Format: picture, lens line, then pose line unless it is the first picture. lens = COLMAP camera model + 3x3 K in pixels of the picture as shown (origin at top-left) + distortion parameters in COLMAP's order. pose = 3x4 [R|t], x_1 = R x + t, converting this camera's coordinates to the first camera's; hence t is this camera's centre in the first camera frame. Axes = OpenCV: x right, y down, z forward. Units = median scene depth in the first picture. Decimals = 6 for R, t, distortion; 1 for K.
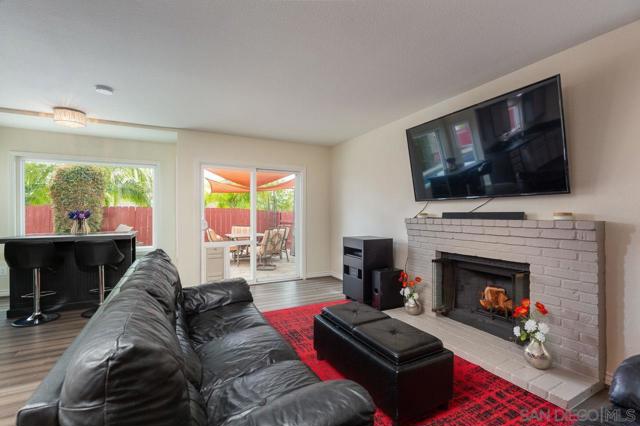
lens RADIAL K [[289.4, 0, 320.7], [0, 289.4, 213.6], [0, 0, 1]] dist [-0.001991, -0.000092]
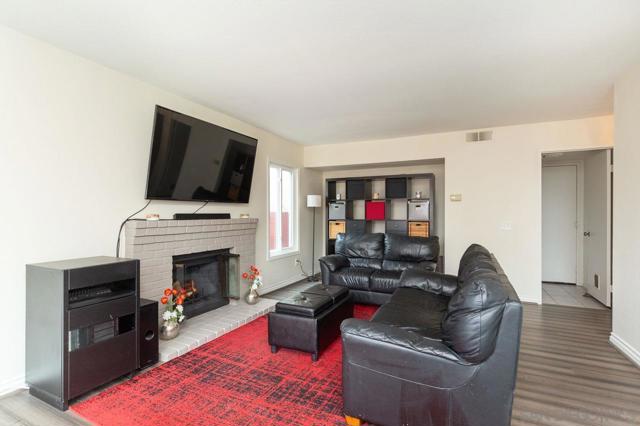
lens RADIAL K [[316.5, 0, 319.7], [0, 316.5, 213.3], [0, 0, 1]] dist [0.000059, 0.000013]
pose [[-0.590527, 0.006566, 0.806991, -0.737815], [0.006402, 0.999974, -0.003451, 0.001871], [-0.806993, 0.003128, -0.590553, 1.344850]]
